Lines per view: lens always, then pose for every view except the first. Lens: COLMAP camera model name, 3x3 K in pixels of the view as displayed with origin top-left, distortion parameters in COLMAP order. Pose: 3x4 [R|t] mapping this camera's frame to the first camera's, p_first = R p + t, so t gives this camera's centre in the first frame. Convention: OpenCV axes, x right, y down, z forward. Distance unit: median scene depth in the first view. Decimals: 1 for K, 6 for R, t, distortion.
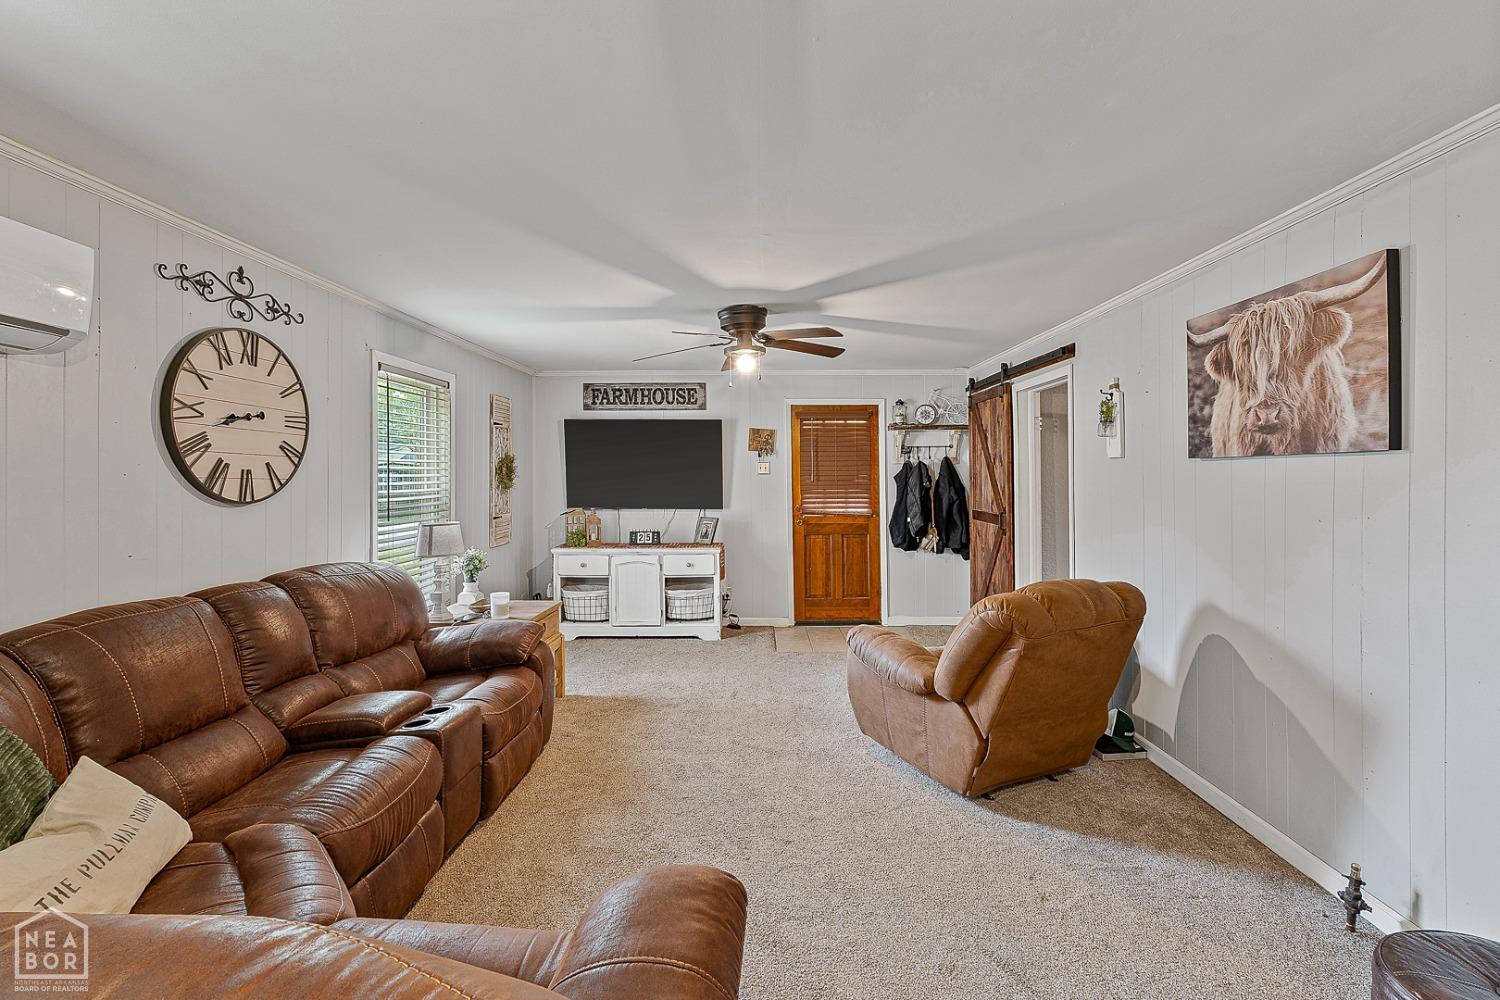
lens RADIAL K [[663.9, 0, 751.7], [0, 663.9, 466.8], [0, 0, 1]] dist [0.001950, 0.000671]
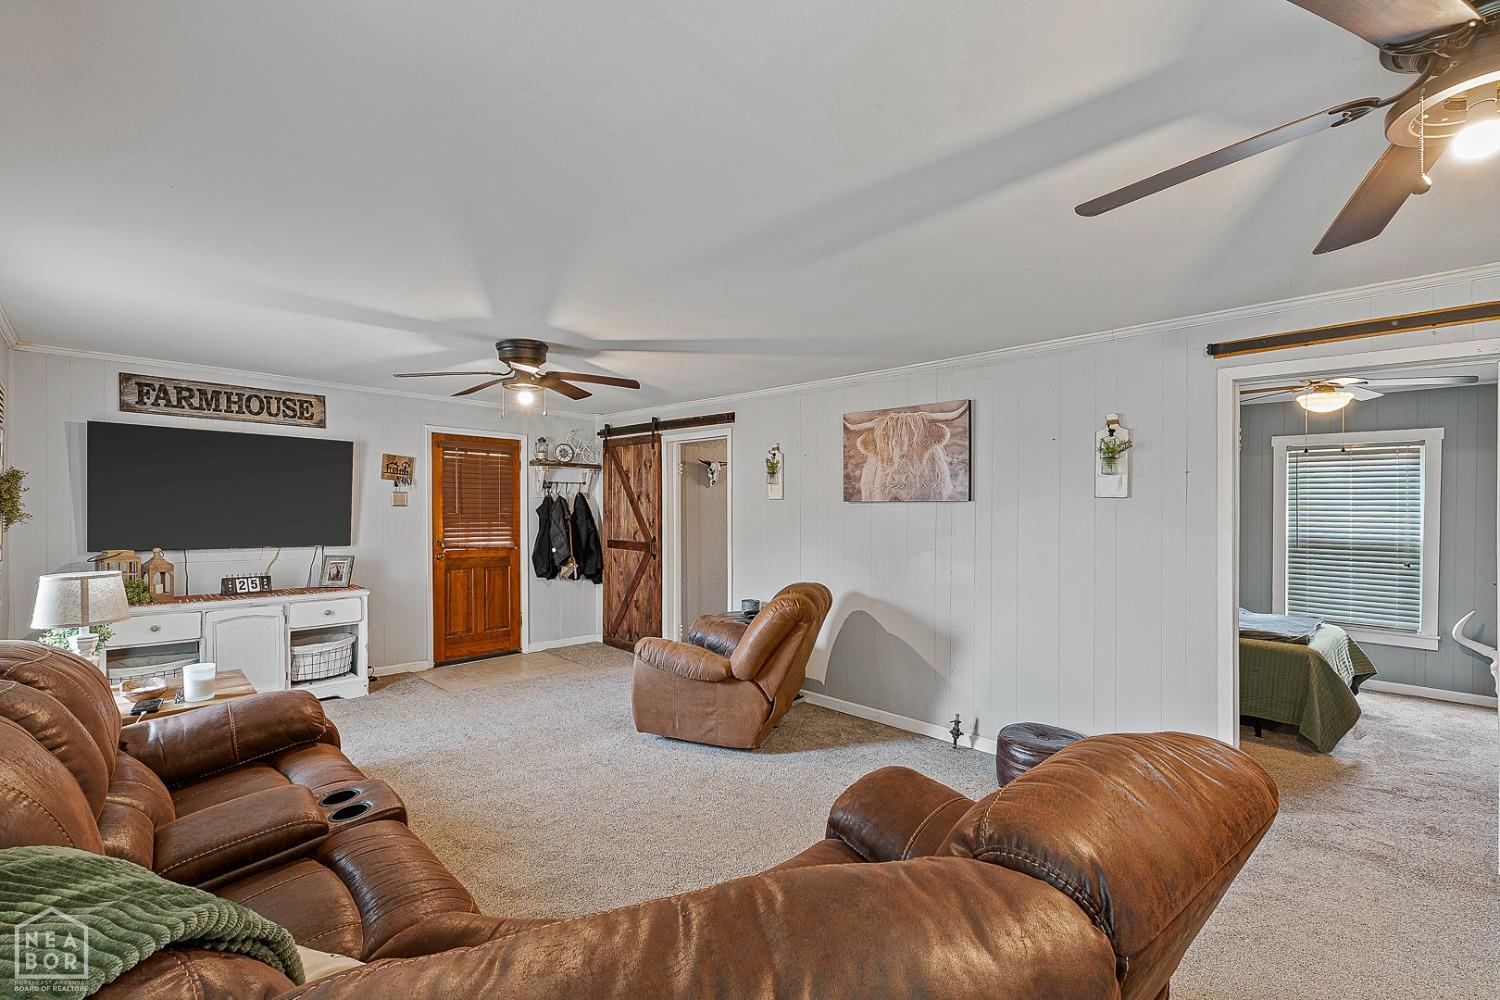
lens RADIAL K [[654.1, 0, 750.0], [0, 654.1, 500.0], [0, 0, 1]] dist [0.000136, 0.000336]
pose [[0.692269, 0.020569, 0.721347, -0.310320], [-0.021159, 0.999742, -0.008201, 0.000623], [-0.721330, -0.009586, 0.692526, 0.041696]]
